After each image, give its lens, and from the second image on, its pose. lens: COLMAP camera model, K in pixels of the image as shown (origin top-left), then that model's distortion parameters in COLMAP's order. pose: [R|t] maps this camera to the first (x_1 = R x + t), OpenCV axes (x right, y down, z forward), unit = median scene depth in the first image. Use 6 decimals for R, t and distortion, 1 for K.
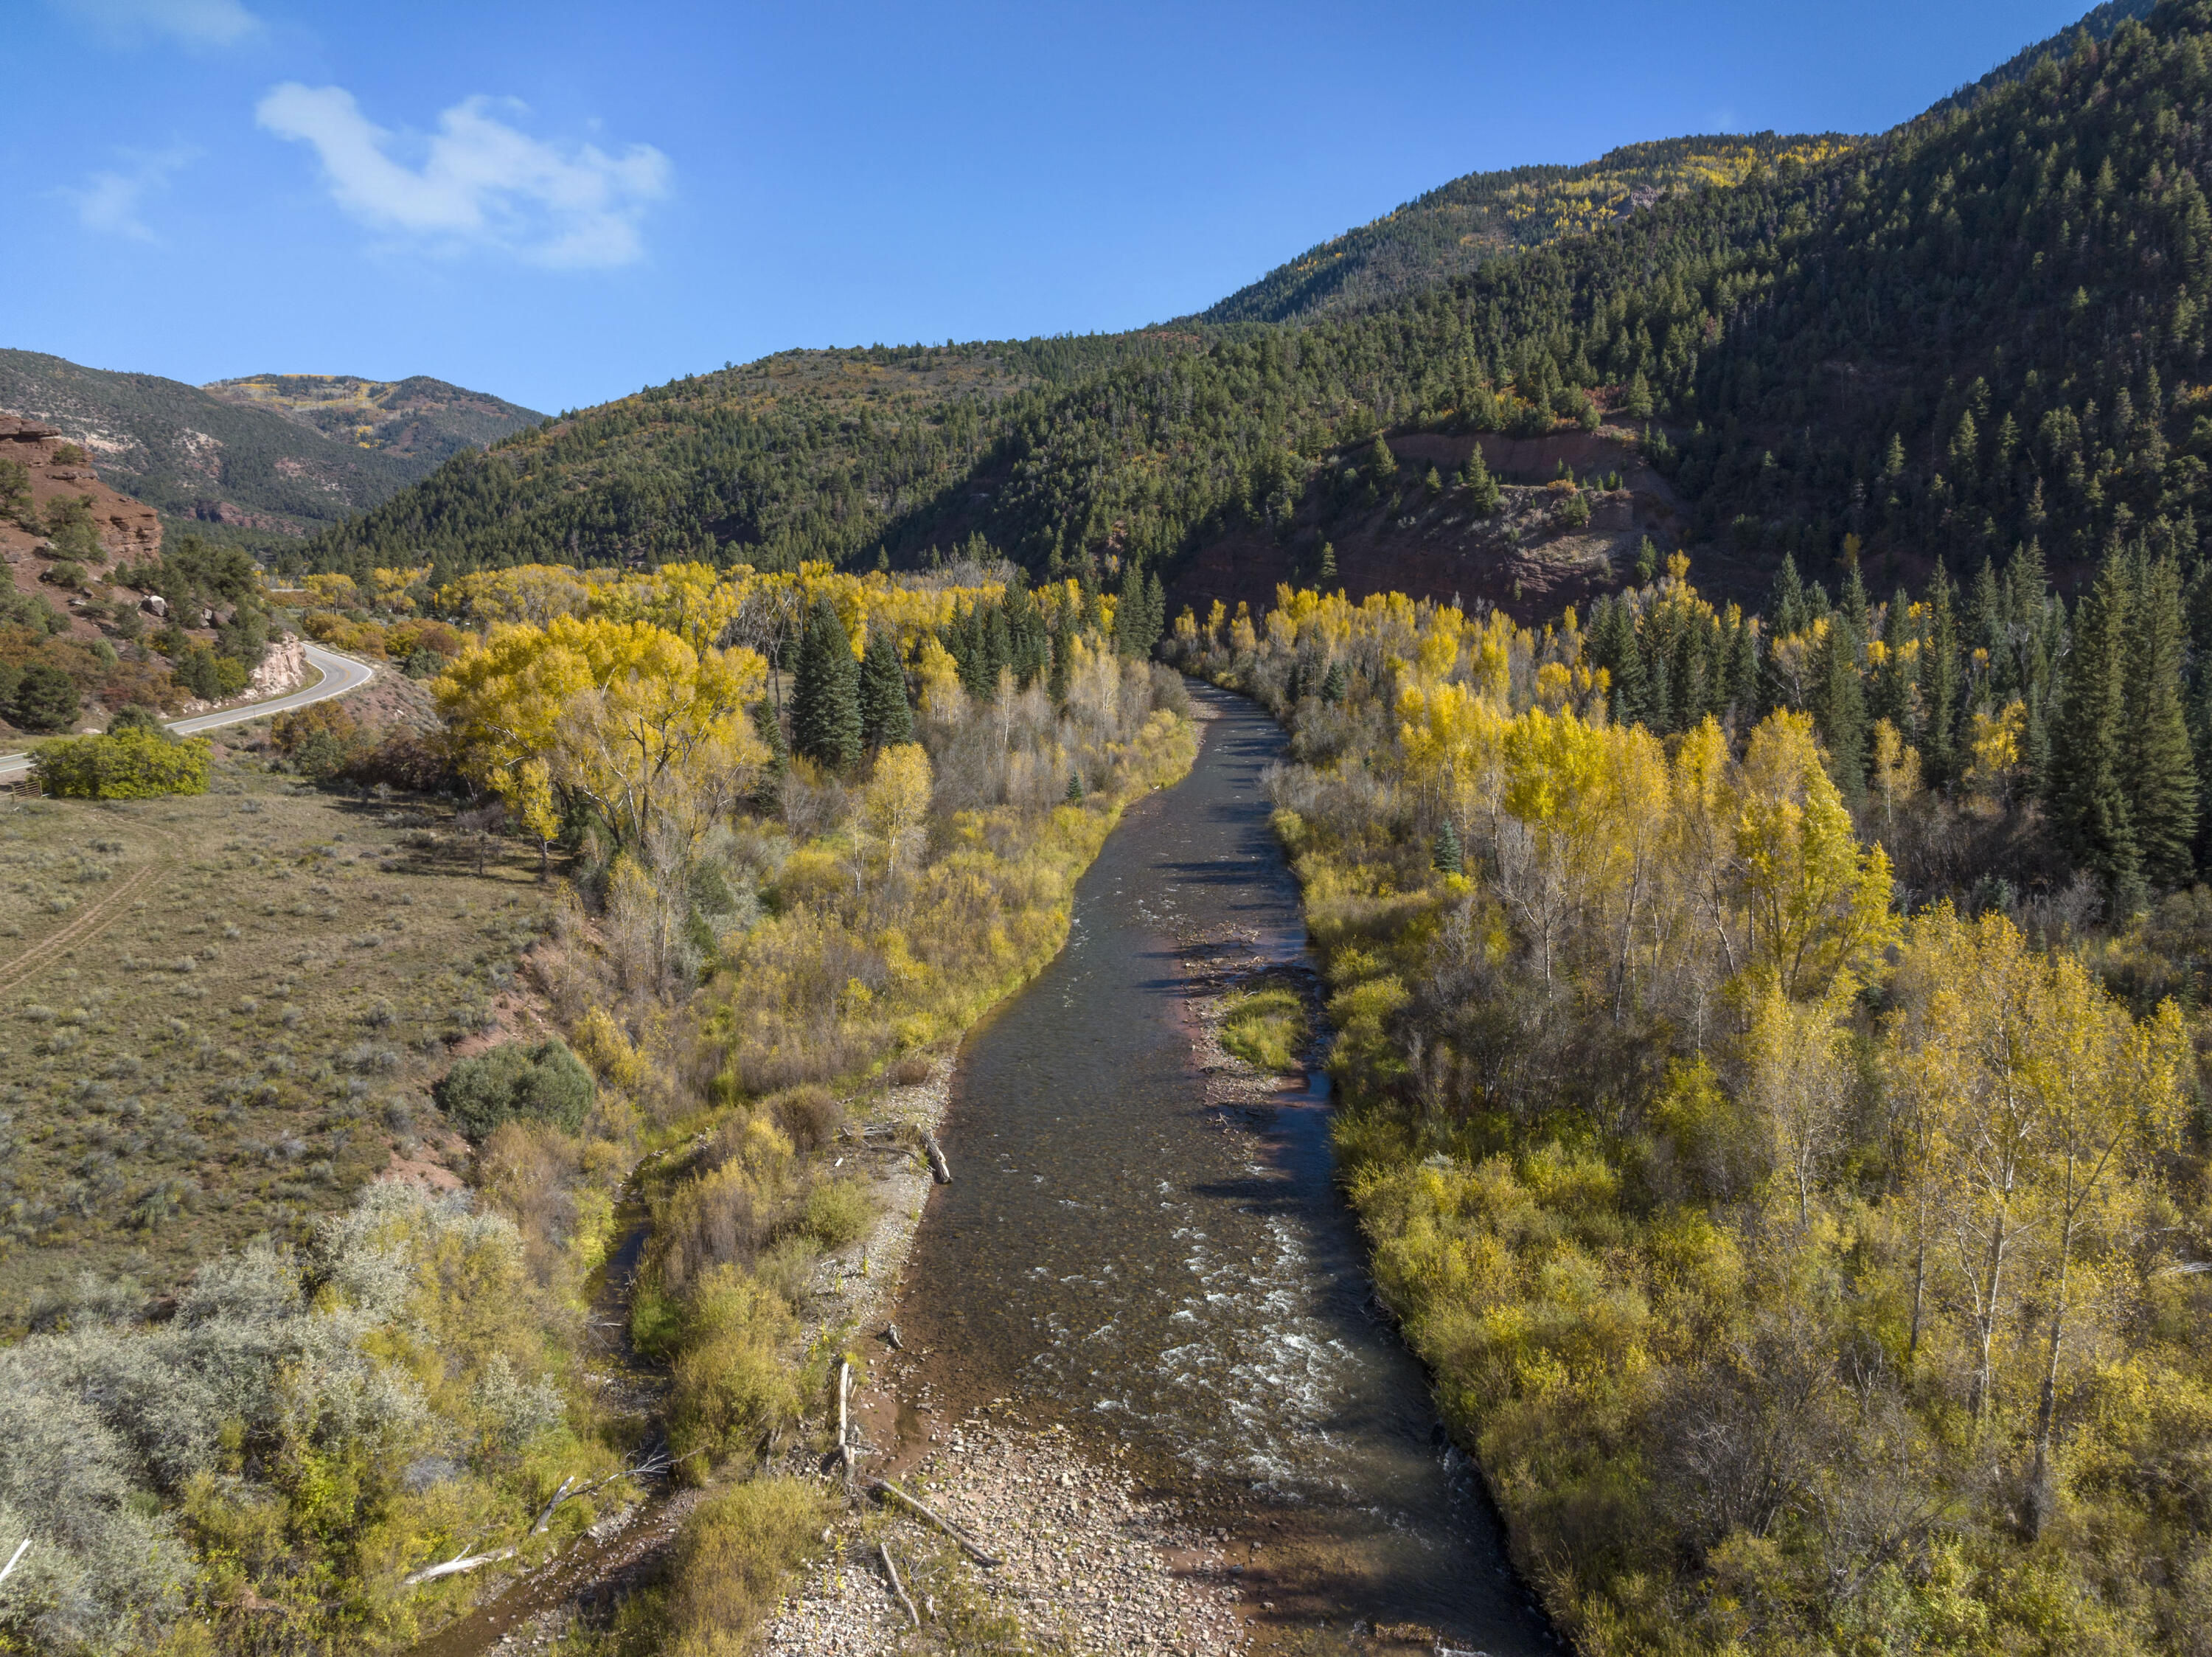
lens RADIAL K [[1566.6, 0, 1105.8], [0, 1566.6, 833.6], [0, 0, 1]] dist [-0.043062, 0.019840]
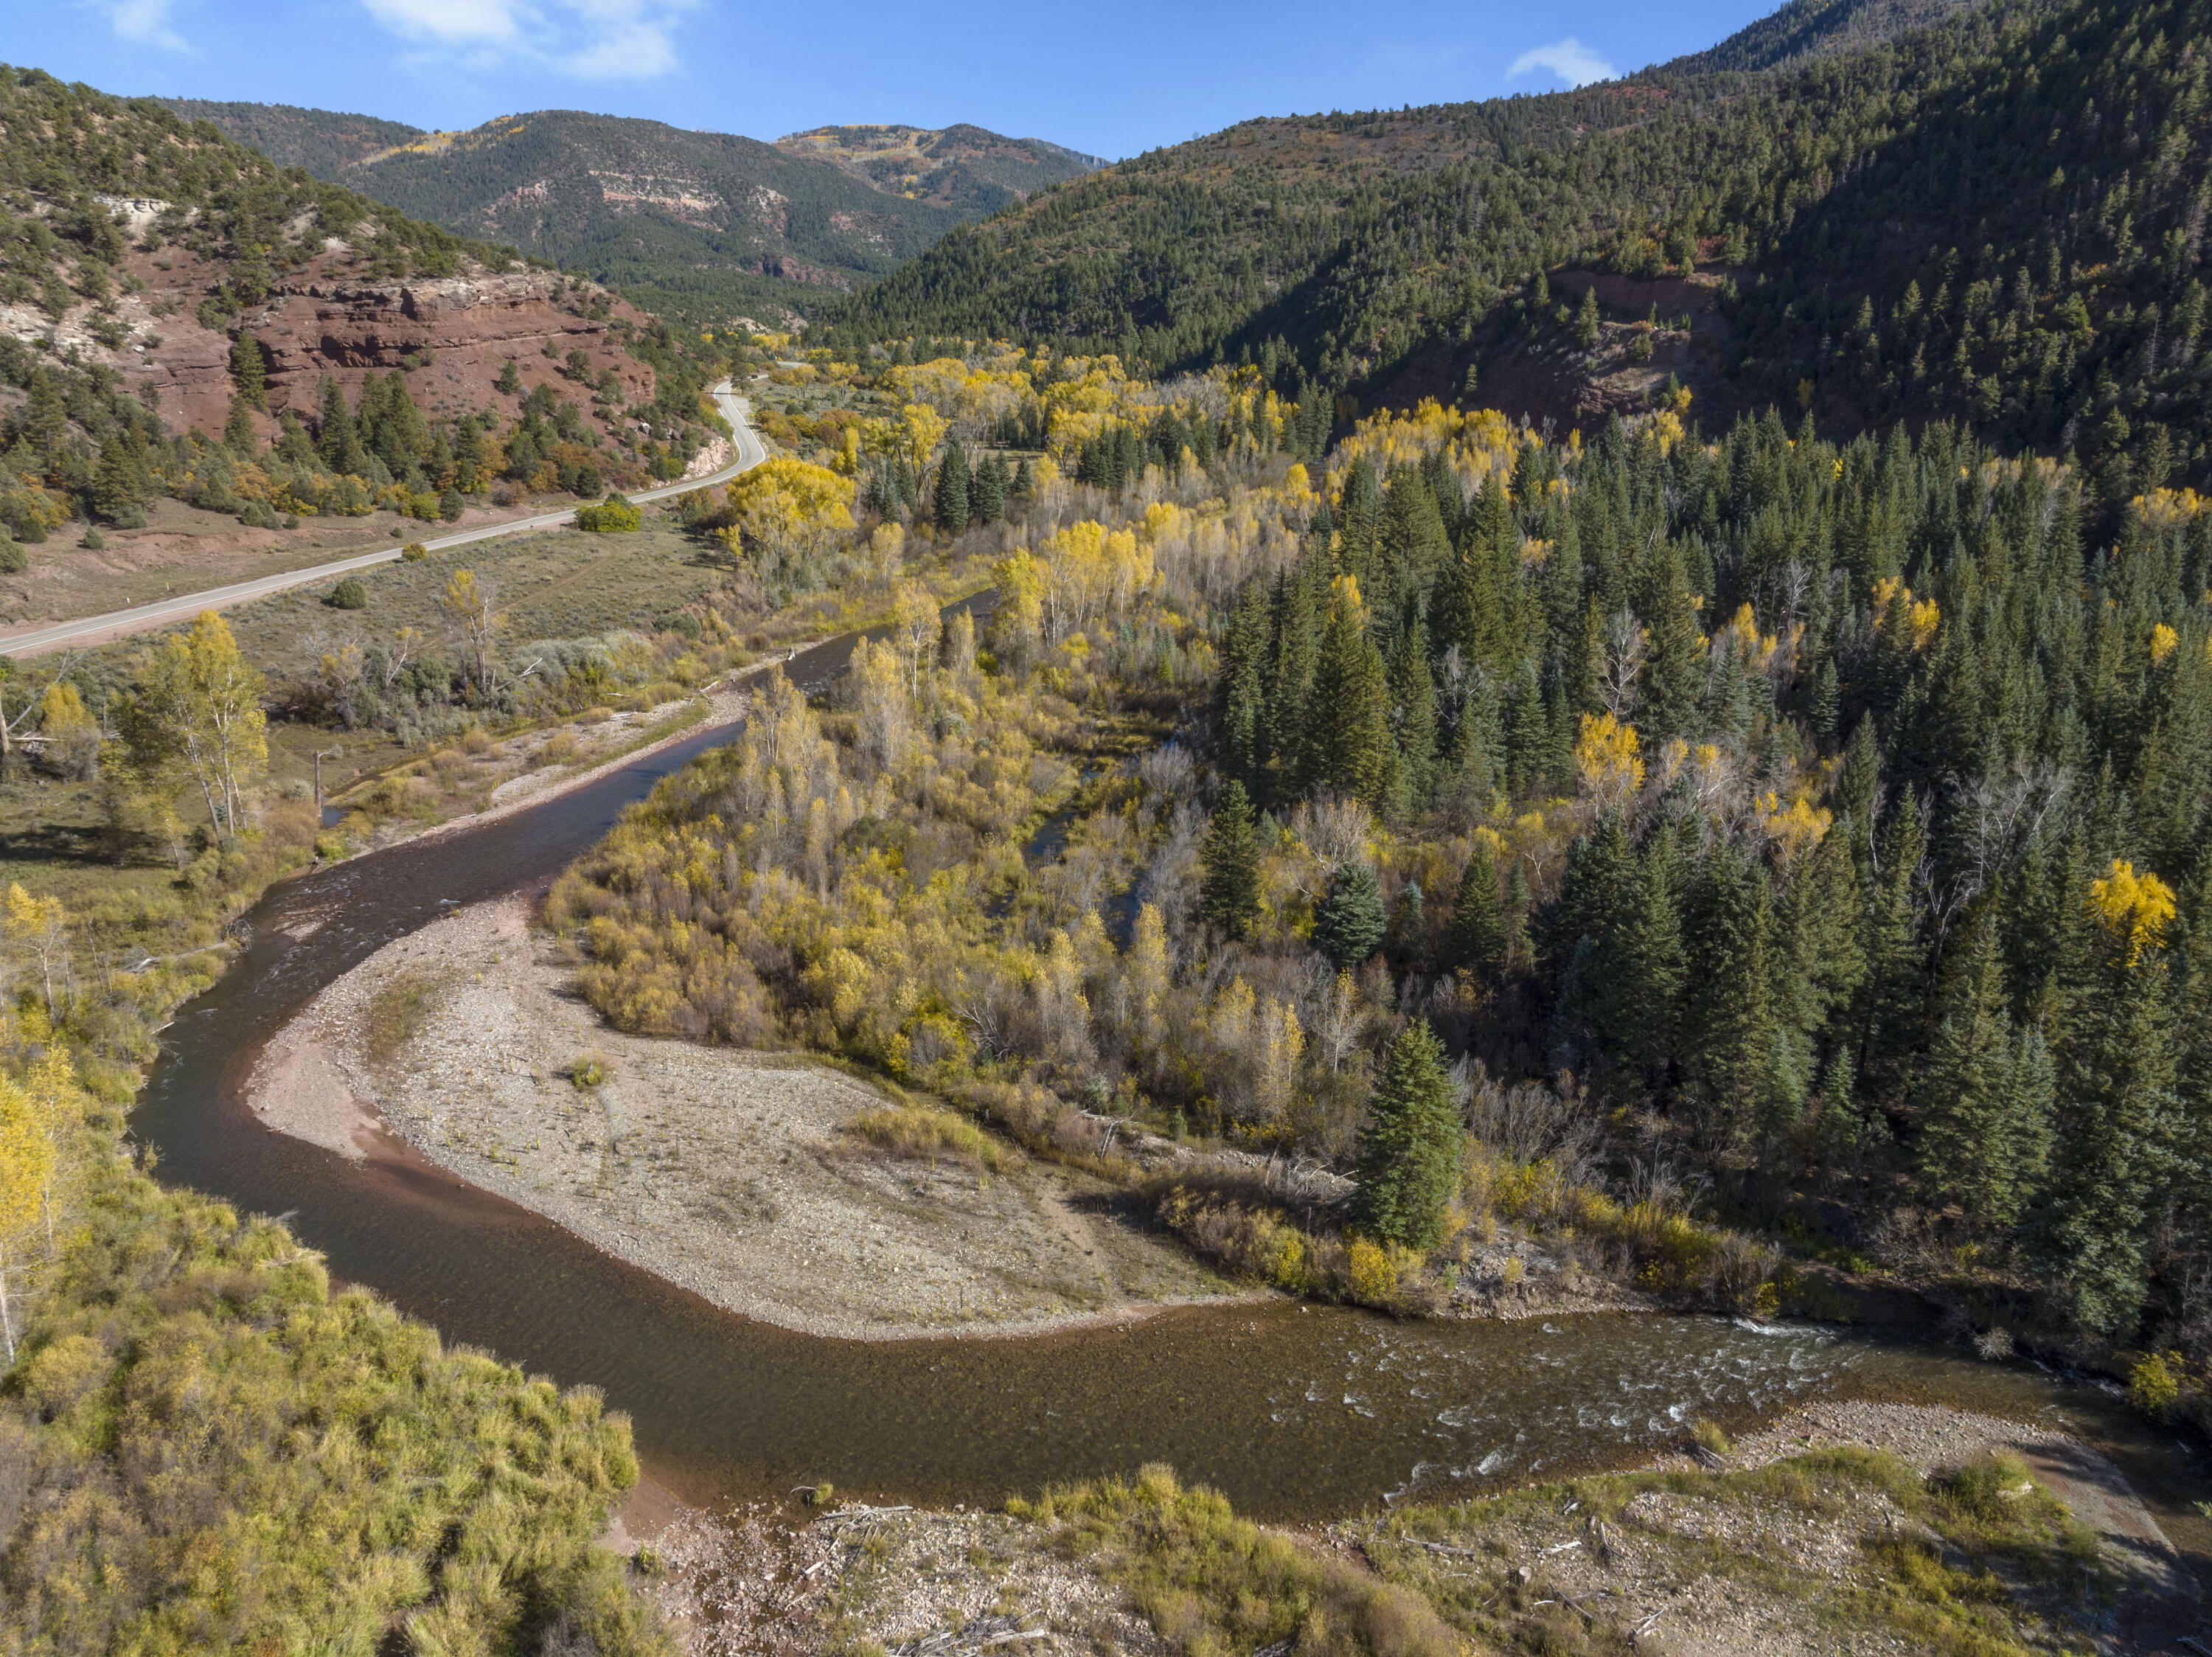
lens RADIAL K [[1566.6, 0, 1112.8], [0, 1566.6, 826.3], [0, 0, 1]] dist [-0.043062, 0.019840]
pose [[0.948011, 0.102659, -0.301225, 0.093613], [-0.055348, 0.985302, 0.161606, -0.000527], [0.313388, -0.136532, 0.939759, -0.116113]]
